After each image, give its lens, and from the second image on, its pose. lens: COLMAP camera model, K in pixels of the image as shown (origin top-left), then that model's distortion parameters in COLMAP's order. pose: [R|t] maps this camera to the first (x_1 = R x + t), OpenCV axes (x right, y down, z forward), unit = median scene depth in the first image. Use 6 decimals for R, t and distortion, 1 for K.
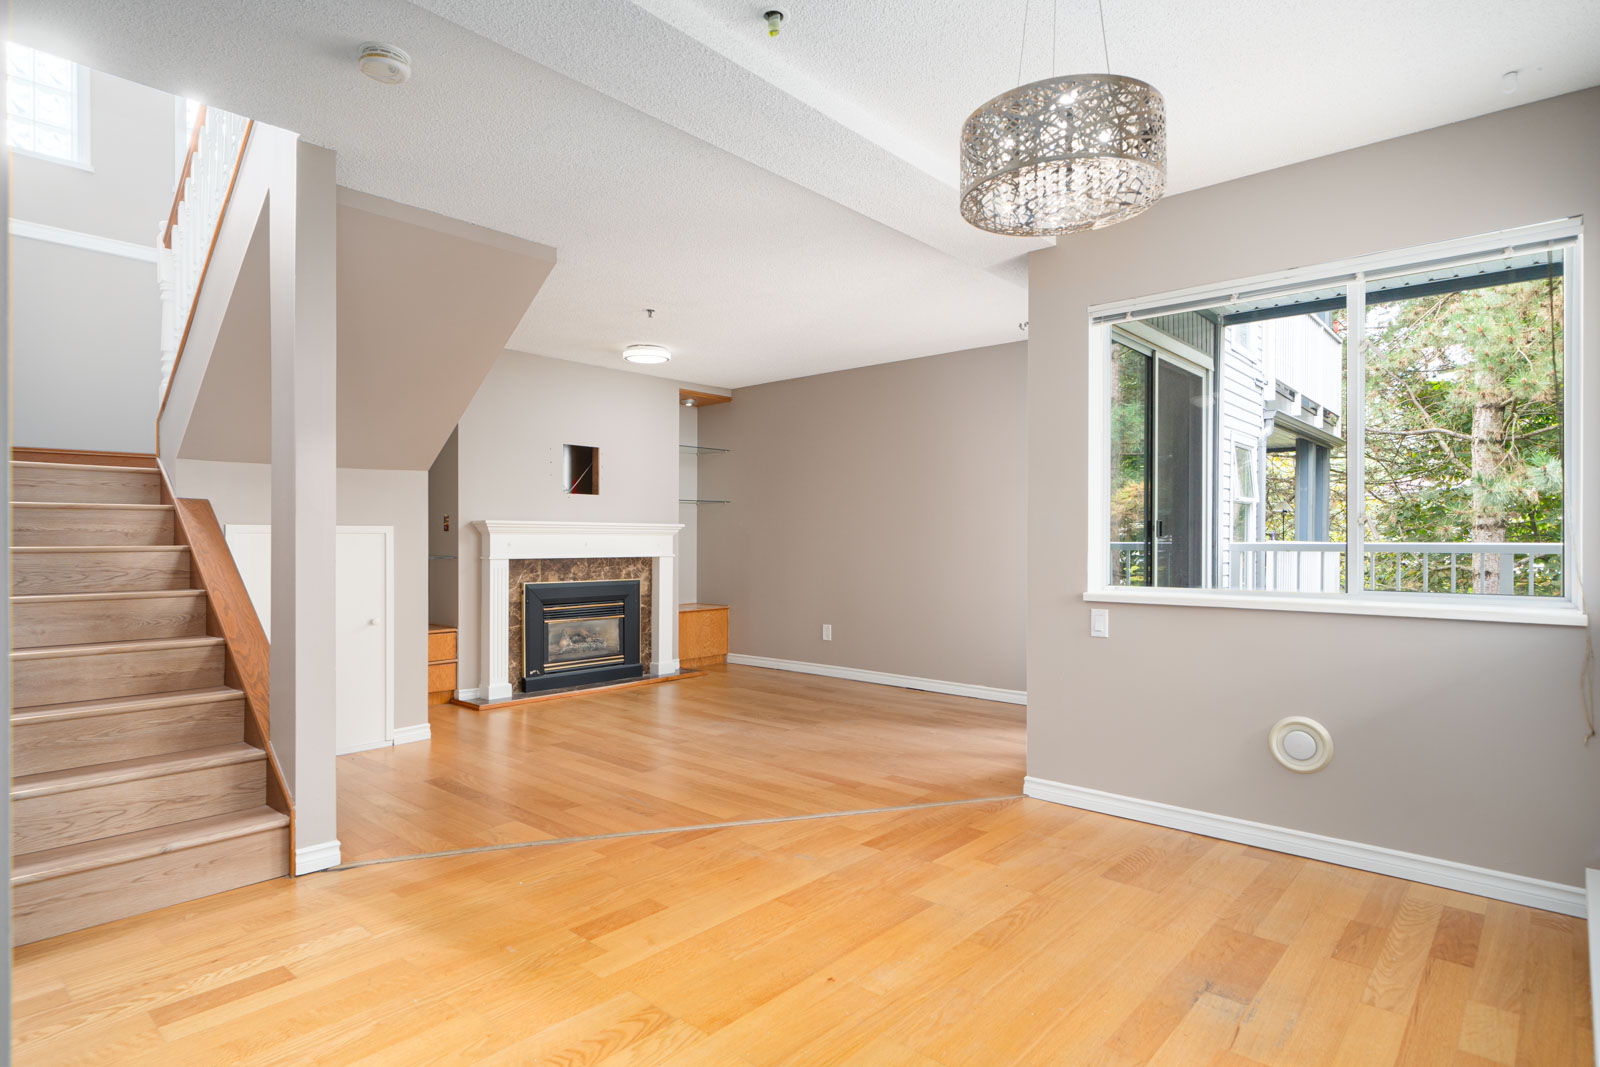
lens RADIAL K [[854.2, 0, 797.9], [0, 854.2, 535.1], [0, 0, 1]] dist [-0.001768, -0.000282]
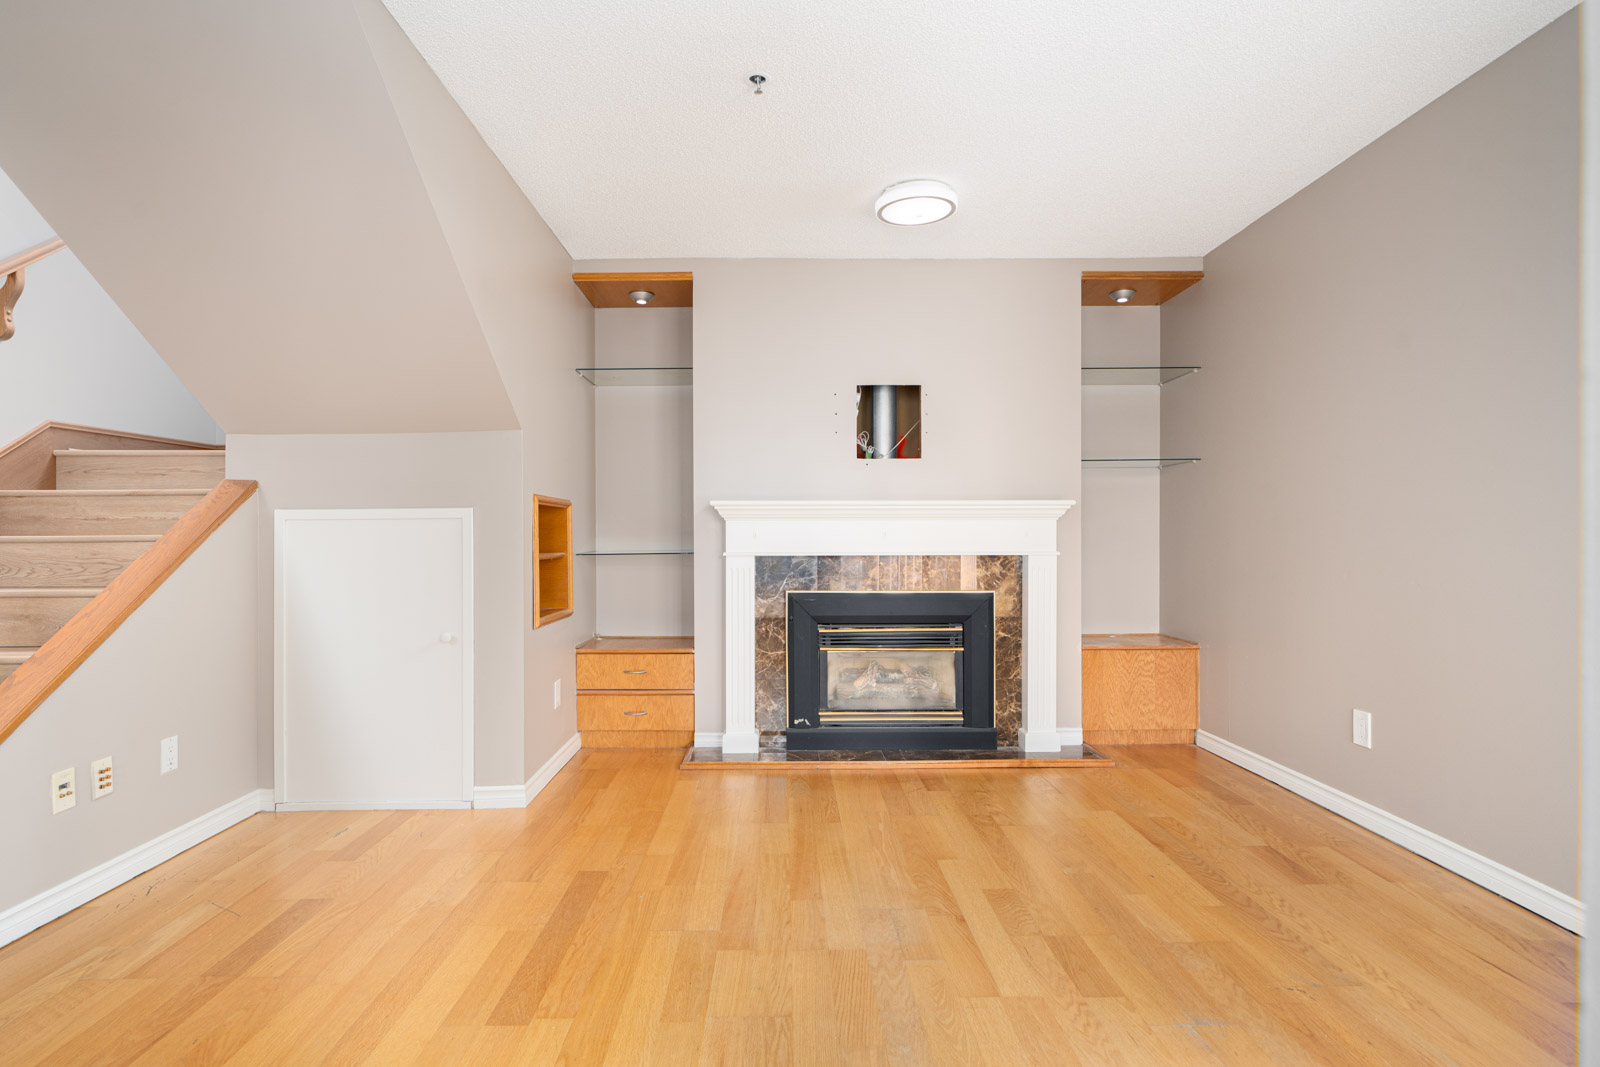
lens RADIAL K [[815.9, 0, 795.2], [0, 815.9, 538.3], [0, 0, 1]] dist [-0.000717, 0.001228]
pose [[0.671595, -0.005271, -0.740900, 0.167369], [0.009254, 0.999956, 0.001275, 0.012303], [0.740861, -0.007712, 0.671614, 0.545101]]
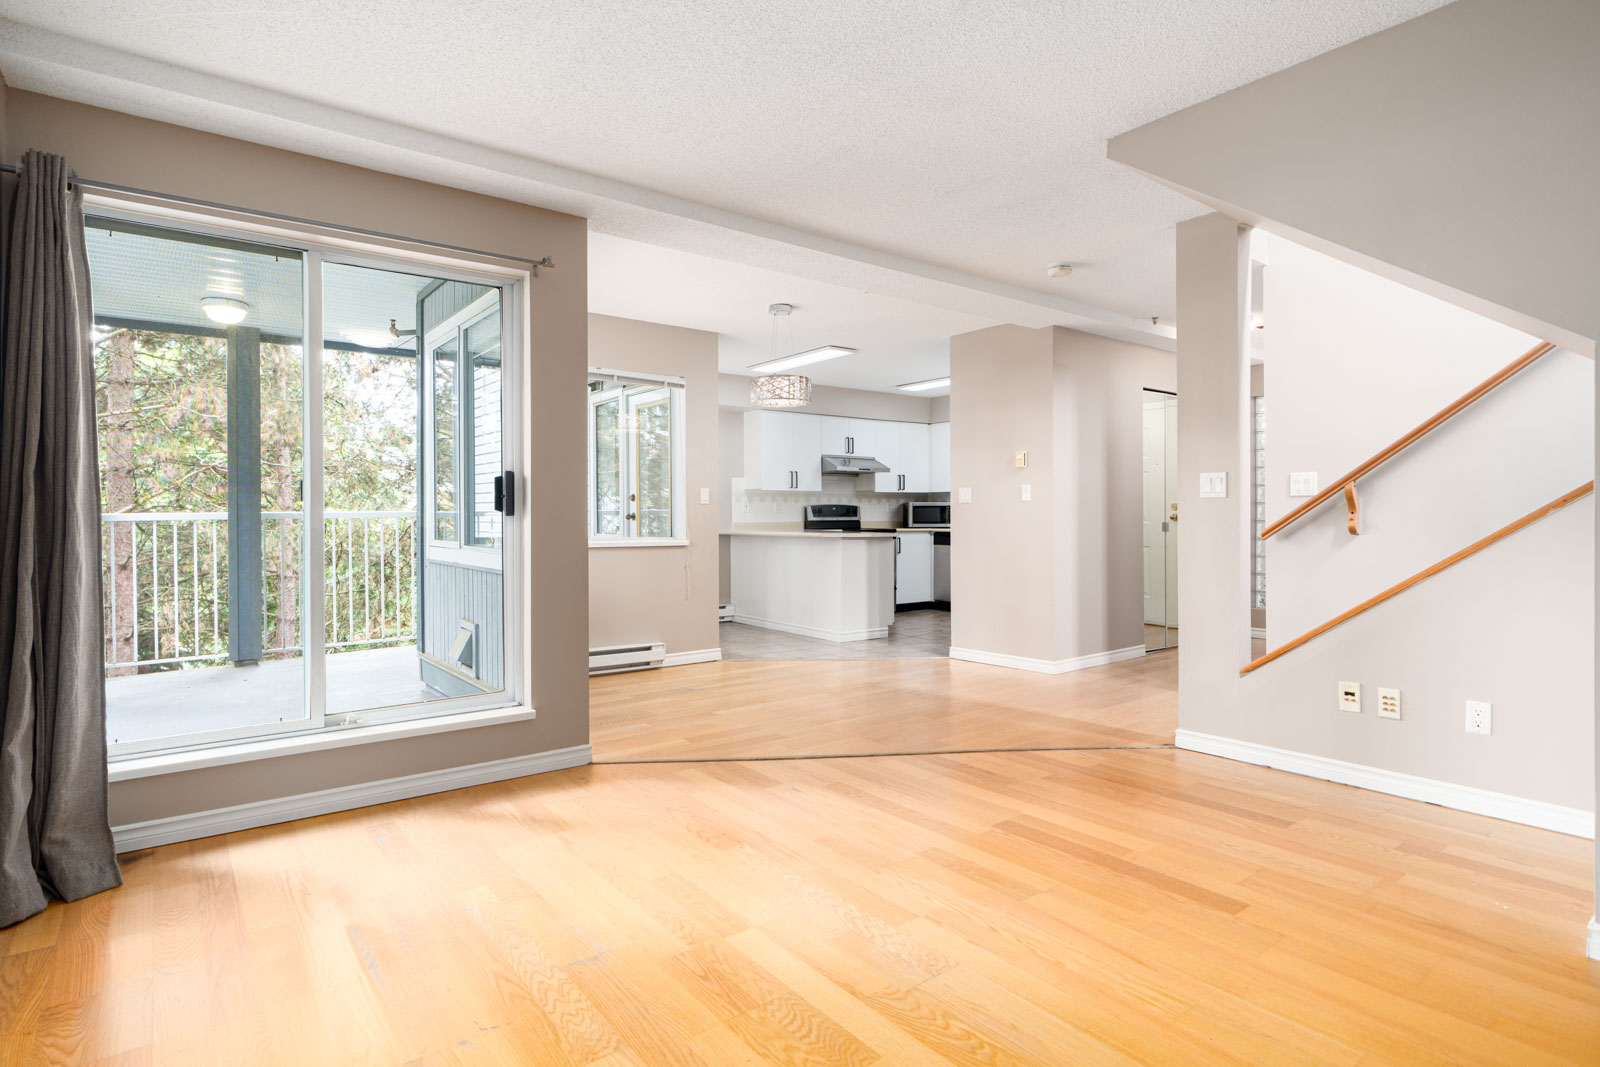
lens RADIAL K [[854.2, 0, 791.2], [0, 854.2, 523.8], [0, 0, 1]] dist [-0.001768, -0.000282]
pose [[-0.983923, -0.008794, 0.178376, -0.083759], [-0.006356, 0.999878, 0.014235, 0.009783], [-0.178479, 0.012872, -0.983859, 1.147955]]
